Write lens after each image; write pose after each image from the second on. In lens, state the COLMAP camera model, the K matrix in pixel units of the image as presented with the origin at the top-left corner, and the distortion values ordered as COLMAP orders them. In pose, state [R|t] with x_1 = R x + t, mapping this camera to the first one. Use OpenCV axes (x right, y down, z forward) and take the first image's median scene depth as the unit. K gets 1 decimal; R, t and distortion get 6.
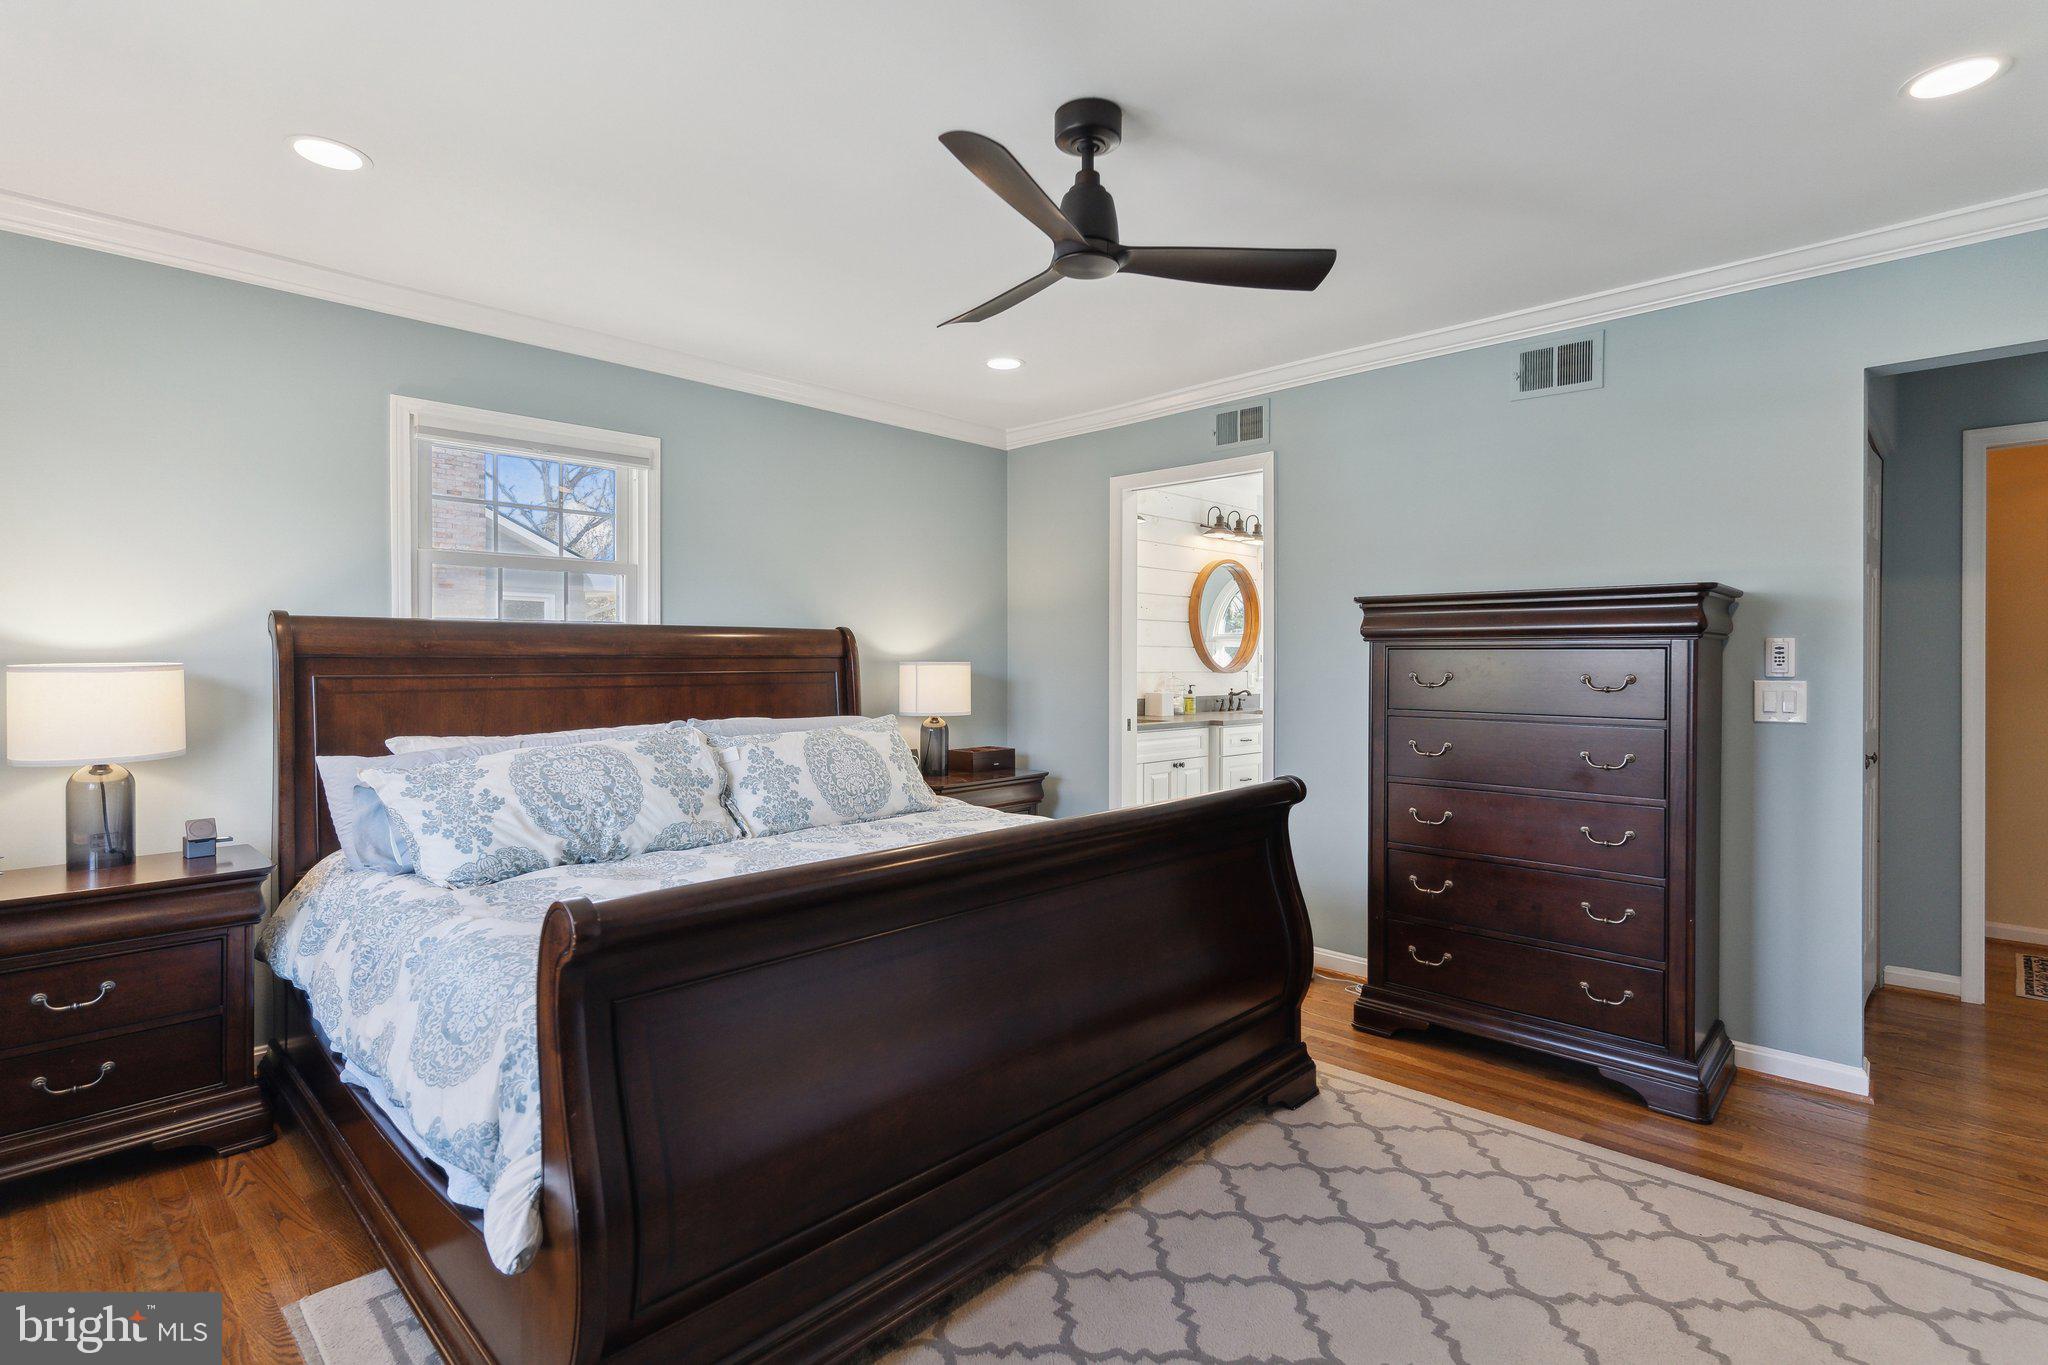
lens RADIAL K [[980.6, 0, 1035.6], [0, 980.6, 666.4], [0, 0, 1]] dist [0.002722, 0.001631]
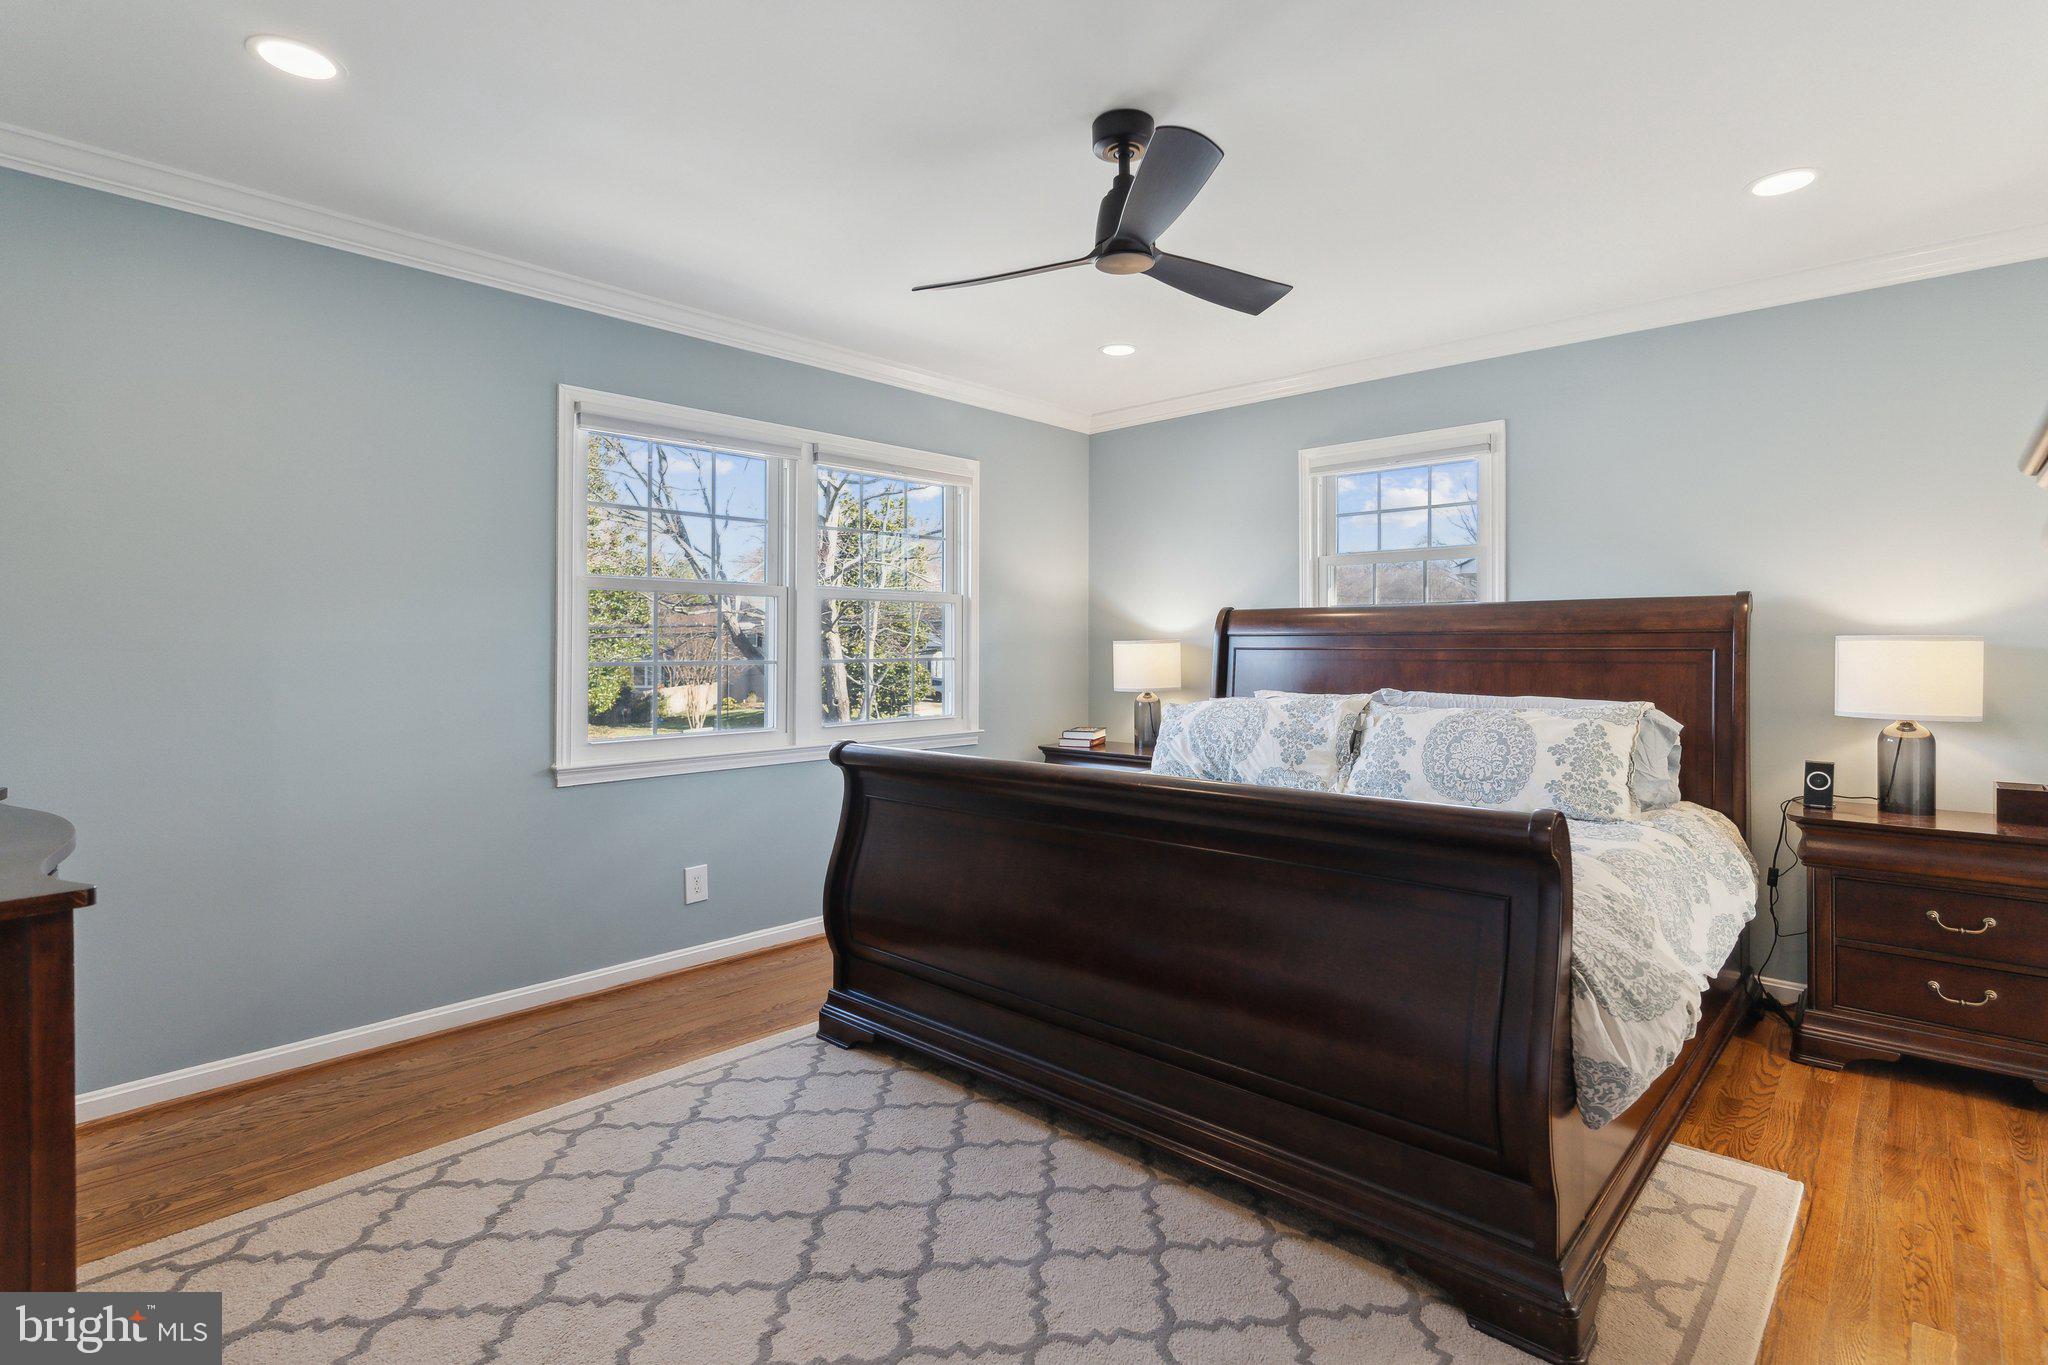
lens RADIAL K [[980.6, 0, 1074.5], [0, 980.6, 646.4], [0, 0, 1]] dist [0.002722, 0.001631]
pose [[0.051701, 0.013912, -0.998566, 0.738796], [0.004660, 0.999889, 0.014171, -0.011996], [0.998652, -0.005386, 0.051630, 0.575967]]
